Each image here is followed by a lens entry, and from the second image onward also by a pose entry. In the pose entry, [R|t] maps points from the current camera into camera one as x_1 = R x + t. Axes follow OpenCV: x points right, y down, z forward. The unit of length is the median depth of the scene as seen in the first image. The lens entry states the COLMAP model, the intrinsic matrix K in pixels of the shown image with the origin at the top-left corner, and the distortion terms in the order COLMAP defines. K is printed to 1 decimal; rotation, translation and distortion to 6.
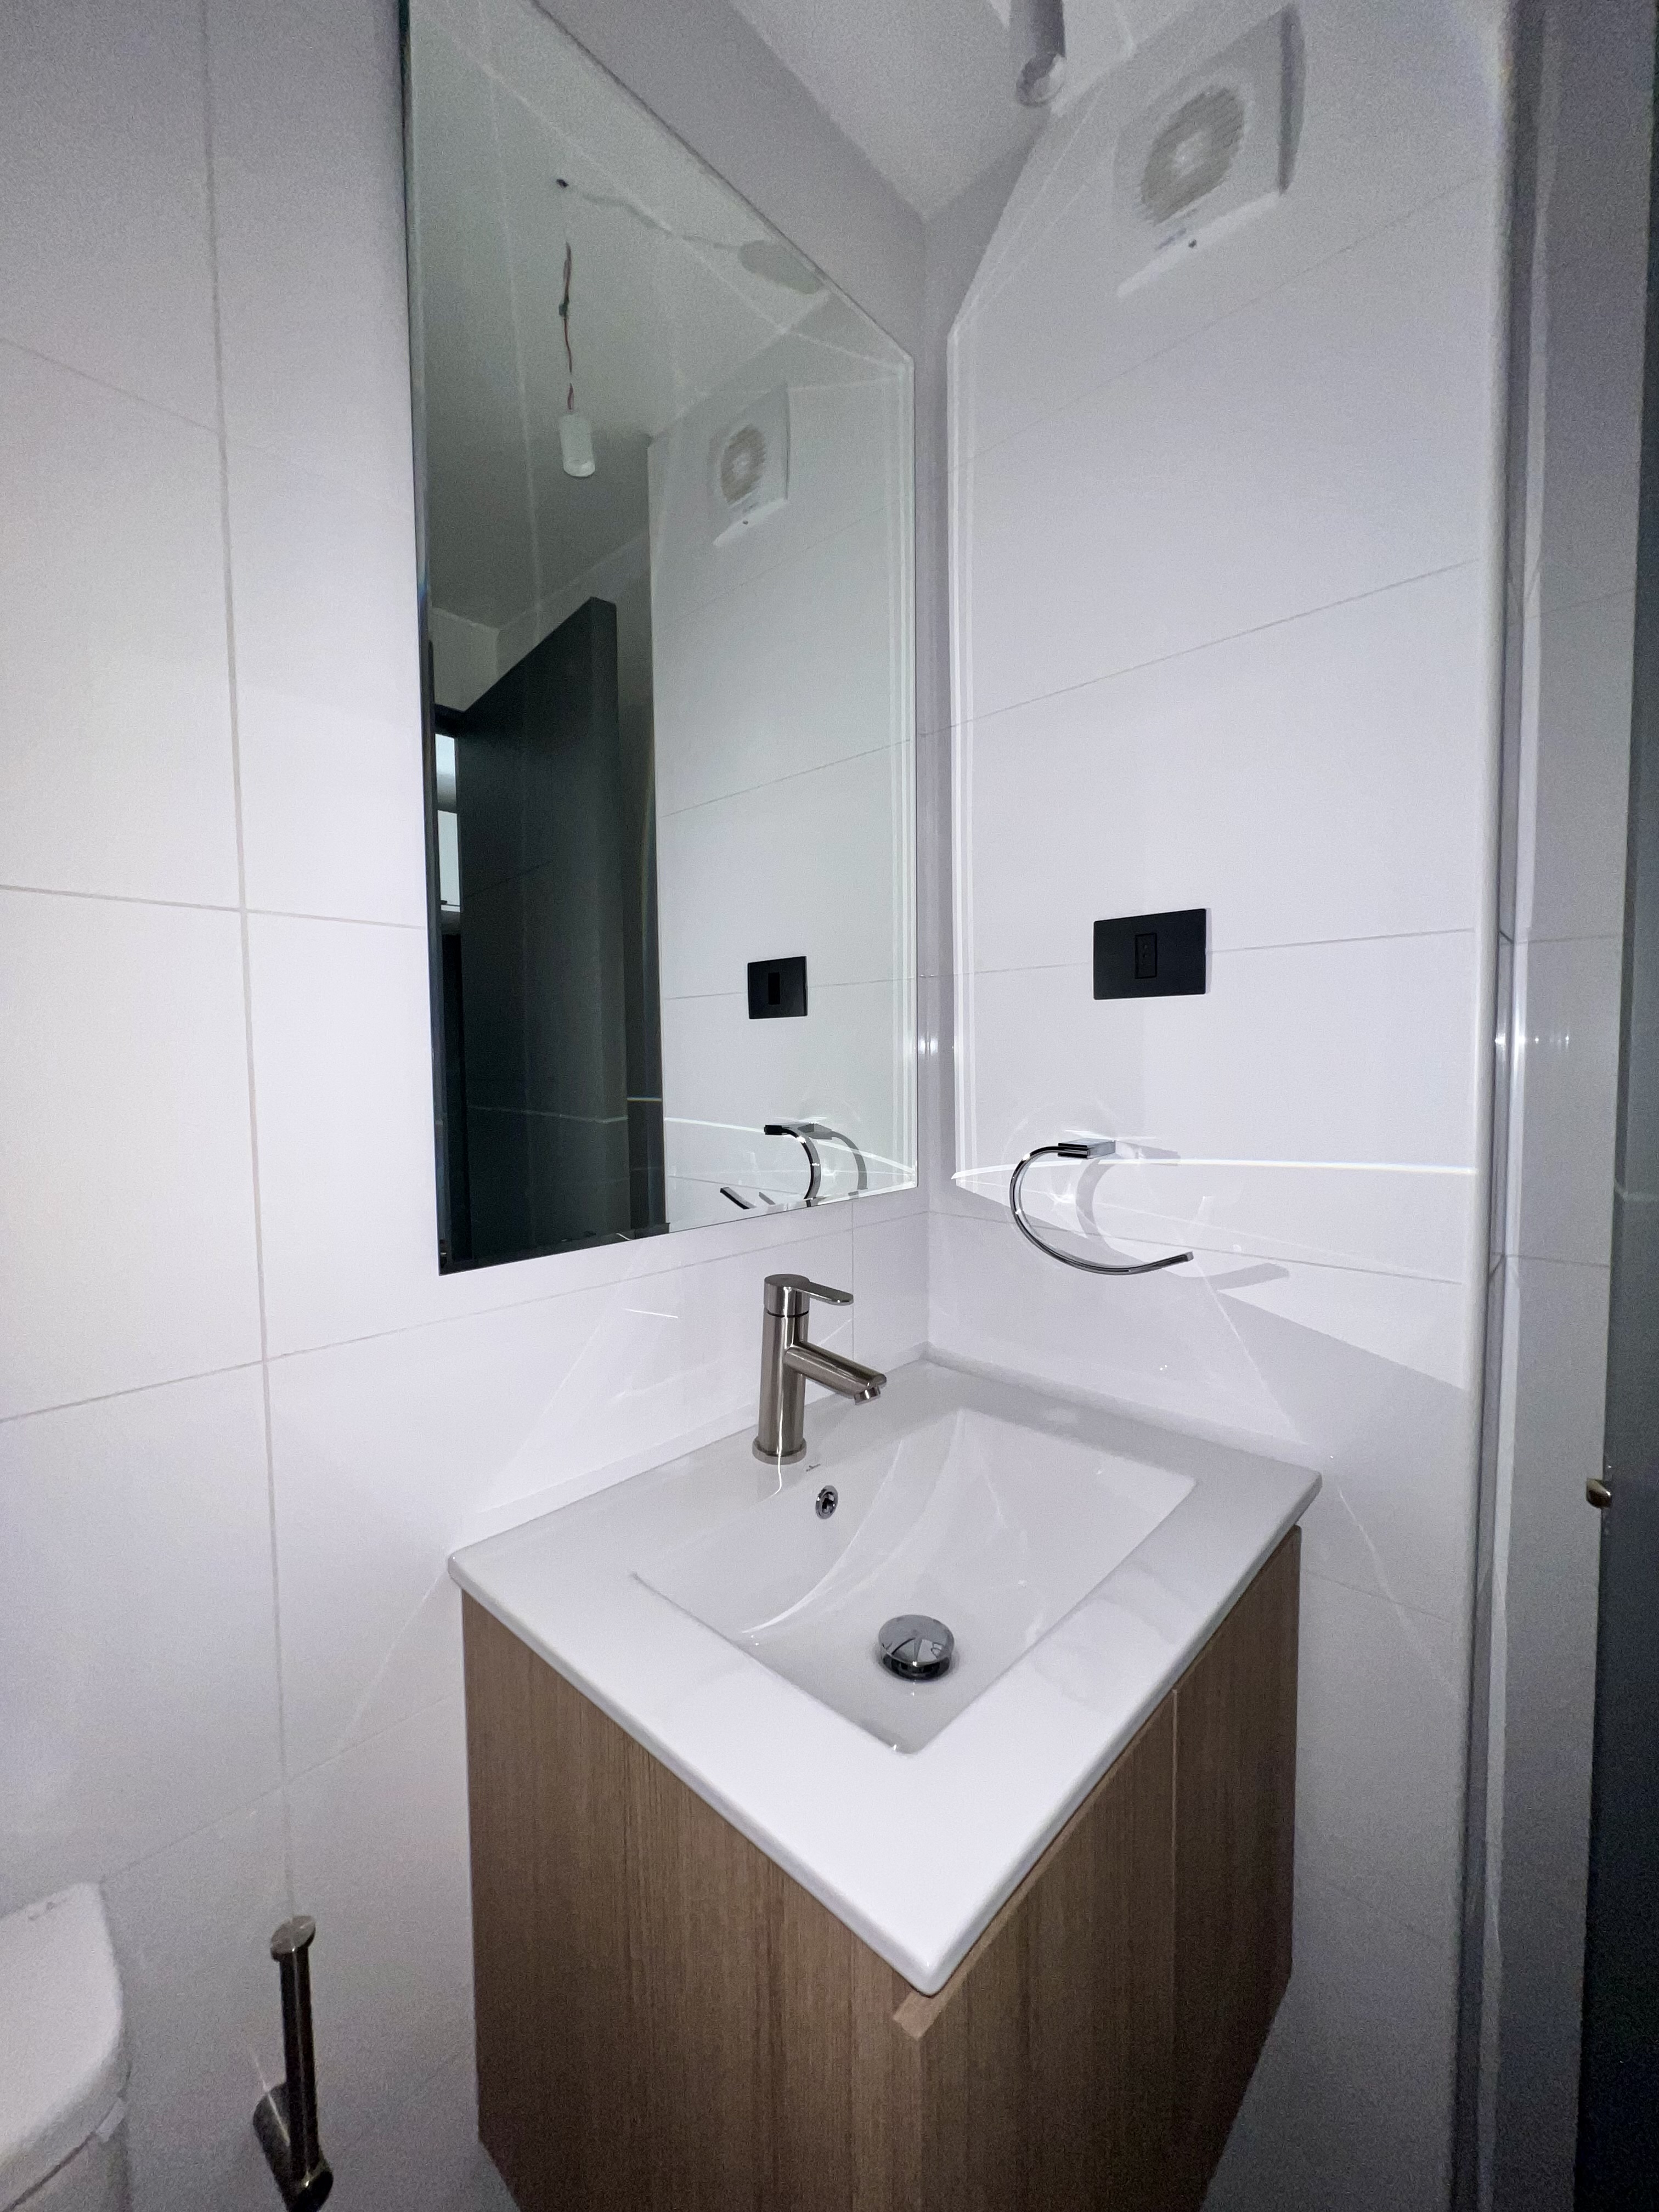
lens RADIAL K [[882.8, 0, 830.9], [0, 882.8, 1106.0], [0, 0, 1]] dist [-0.002655, 0.000585]
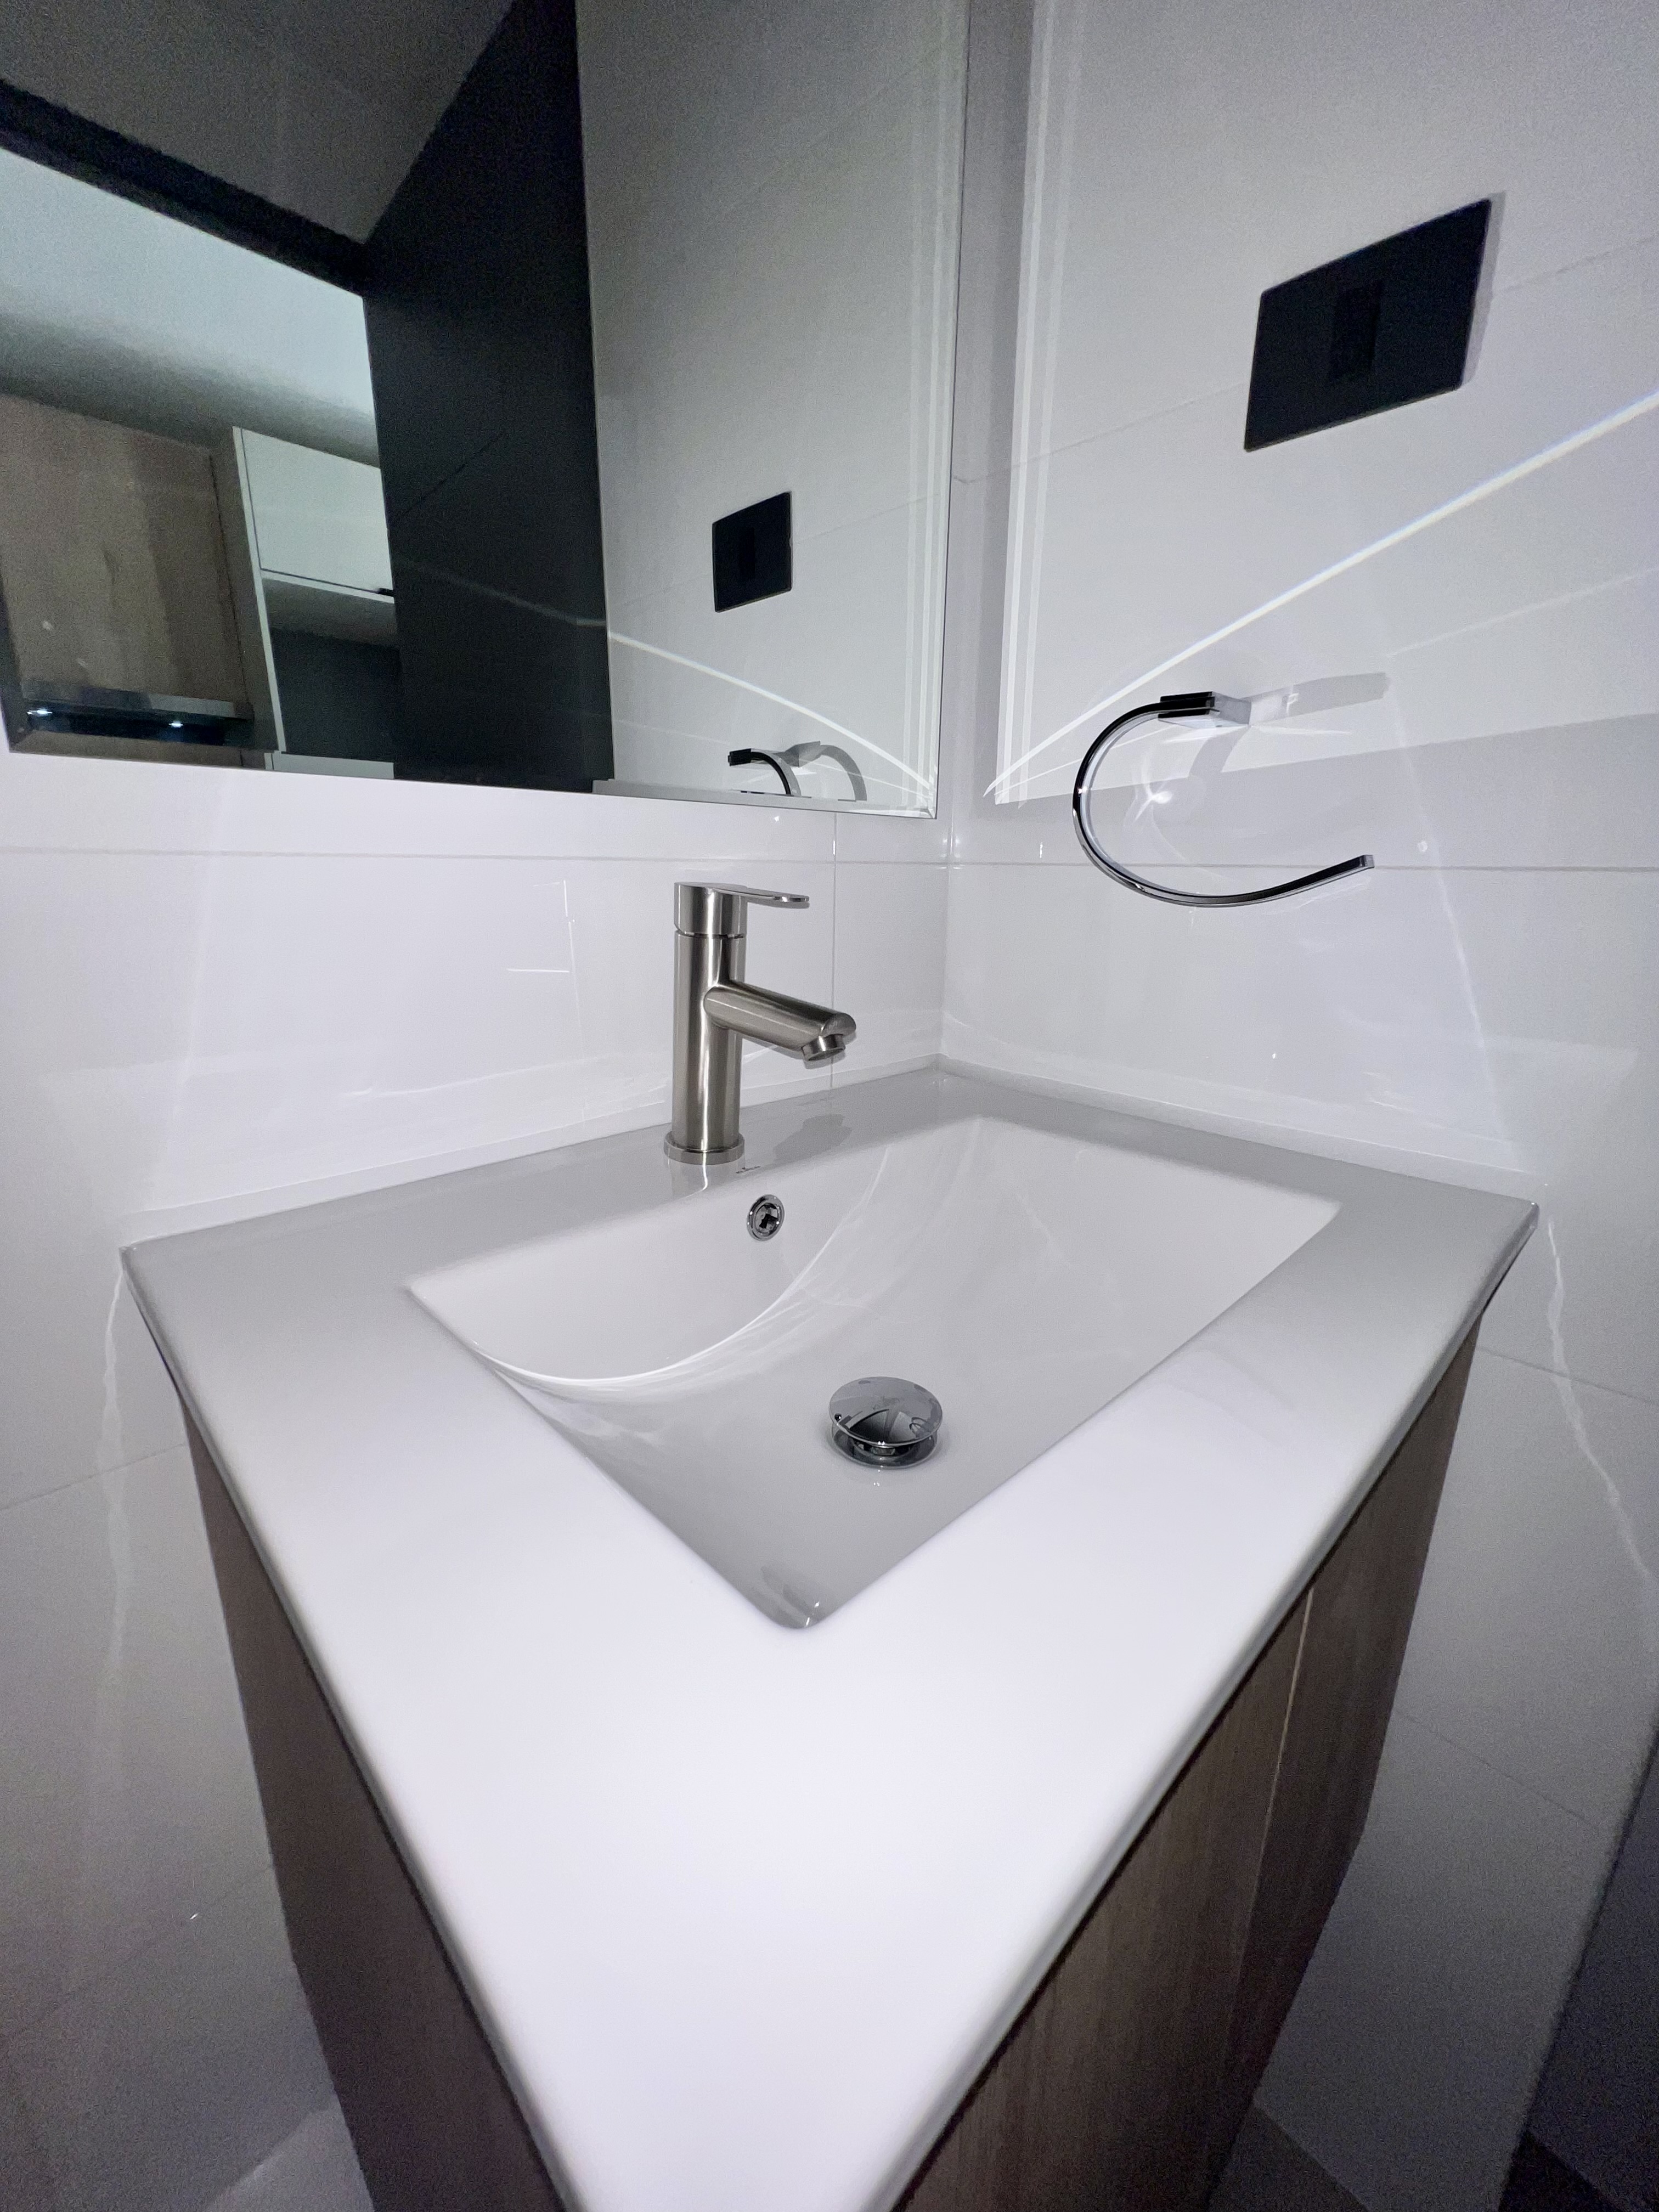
lens RADIAL K [[885.3, 0, 832.4], [0, 885.3, 1104.7], [0, 0, 1]] dist [-0.007756, 0.000186]
pose [[0.998665, 0.039876, -0.032834, 0.060514], [-0.032802, 0.980605, 0.193231, 0.225132], [0.039902, -0.191896, 0.980604, 0.350035]]
